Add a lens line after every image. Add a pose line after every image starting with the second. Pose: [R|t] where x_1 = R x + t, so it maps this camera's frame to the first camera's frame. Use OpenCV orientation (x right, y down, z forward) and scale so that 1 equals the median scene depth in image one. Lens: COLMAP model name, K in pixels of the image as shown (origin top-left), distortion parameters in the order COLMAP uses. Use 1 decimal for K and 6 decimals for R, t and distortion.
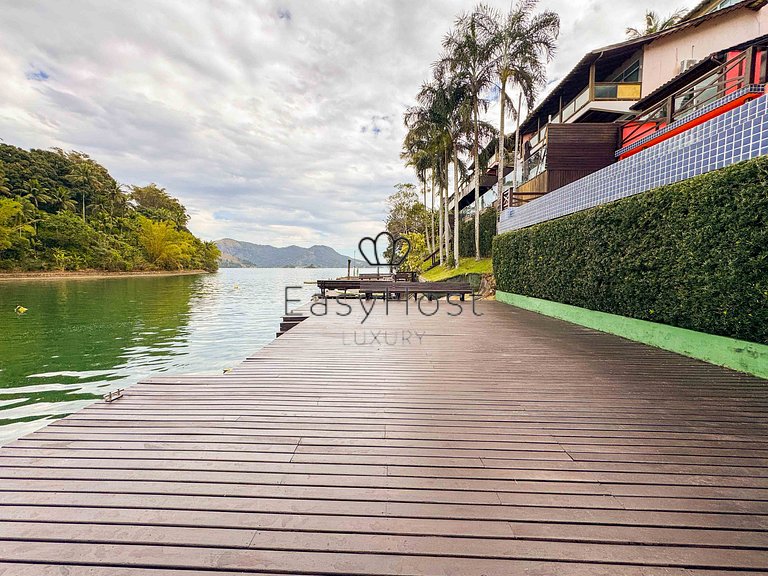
lens RADIAL K [[314.0, 0, 369.6], [0, 314.0, 283.6], [0, 0, 1]] dist [0.024656, 0.000407]
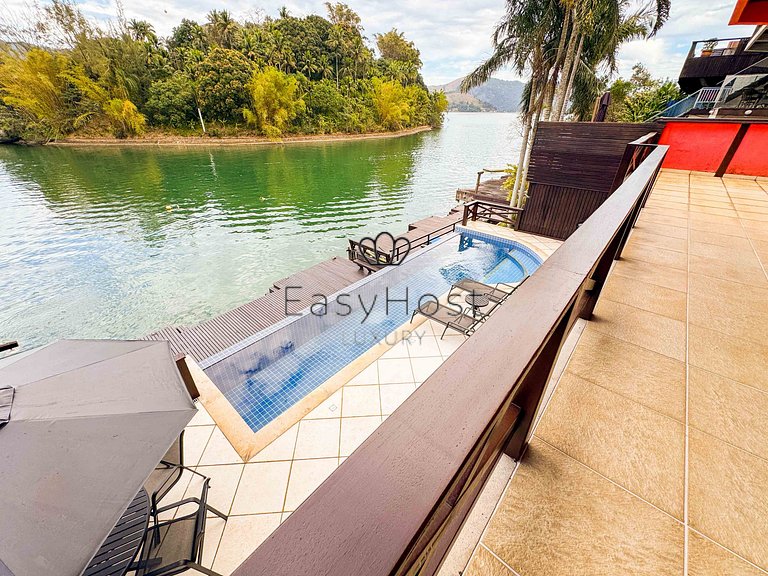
lens RADIAL K [[302.0, 0, 385.5], [0, 302.0, 286.6], [0, 0, 1]] dist [0.000677, -0.000322]
pose [[0.788699, 0.316145, -0.527264, 0.106840], [-0.037425, 0.880745, 0.472109, -0.066914], [0.613640, -0.352619, 0.706474, 0.018303]]
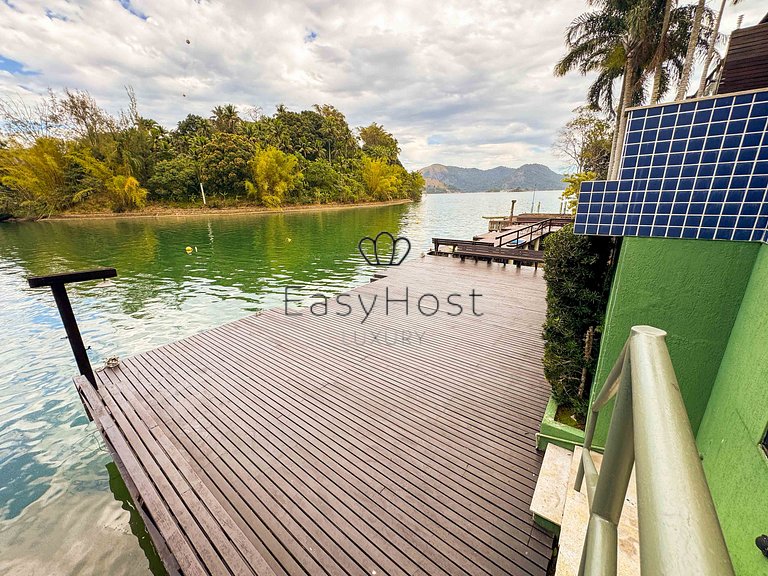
lens RADIAL K [[302.0, 0, 384.8], [0, 302.0, 289.6], [0, 0, 1]] dist [0.000677, -0.000322]
pose [[0.832728, 0.146650, -0.533907, 0.052325], [-0.001732, 0.964971, 0.262350, -0.019876], [0.553679, -0.217541, 0.803813, -0.007363]]
